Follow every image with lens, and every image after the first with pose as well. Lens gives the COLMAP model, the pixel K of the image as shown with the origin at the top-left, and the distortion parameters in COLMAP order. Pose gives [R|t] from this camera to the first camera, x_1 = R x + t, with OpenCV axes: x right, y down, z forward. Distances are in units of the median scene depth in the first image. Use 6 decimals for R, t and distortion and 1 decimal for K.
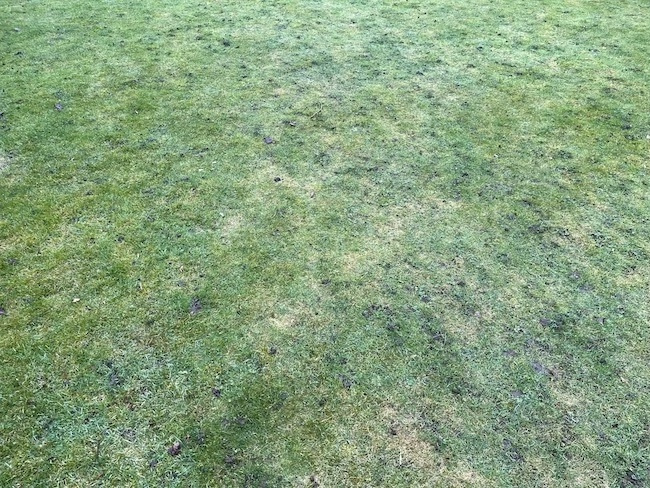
lens RADIAL K [[491.5, 0, 327.1], [0, 491.5, 242.3], [0, 0, 1]] dist [0.070175, -0.101884]
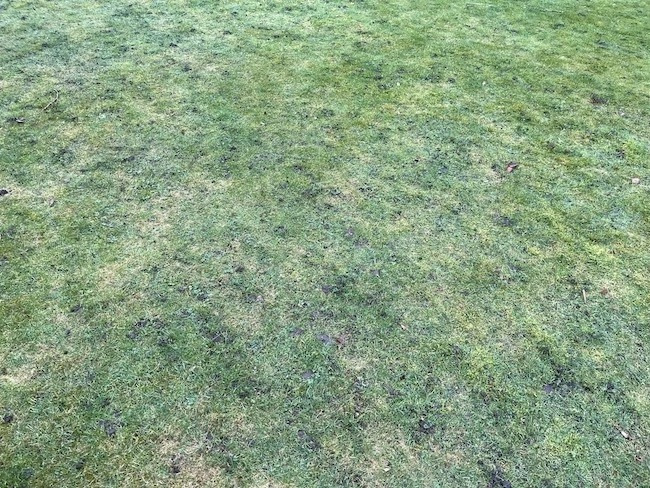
lens RADIAL K [[491.5, 0, 327.1], [0, 491.5, 242.3], [0, 0, 1]] dist [0.070175, -0.101884]
pose [[0.917722, -0.227294, 0.325766, 0.117606], [0.212647, 0.973816, 0.080400, -0.003139], [-0.335511, -0.004512, 0.942026, 0.078227]]
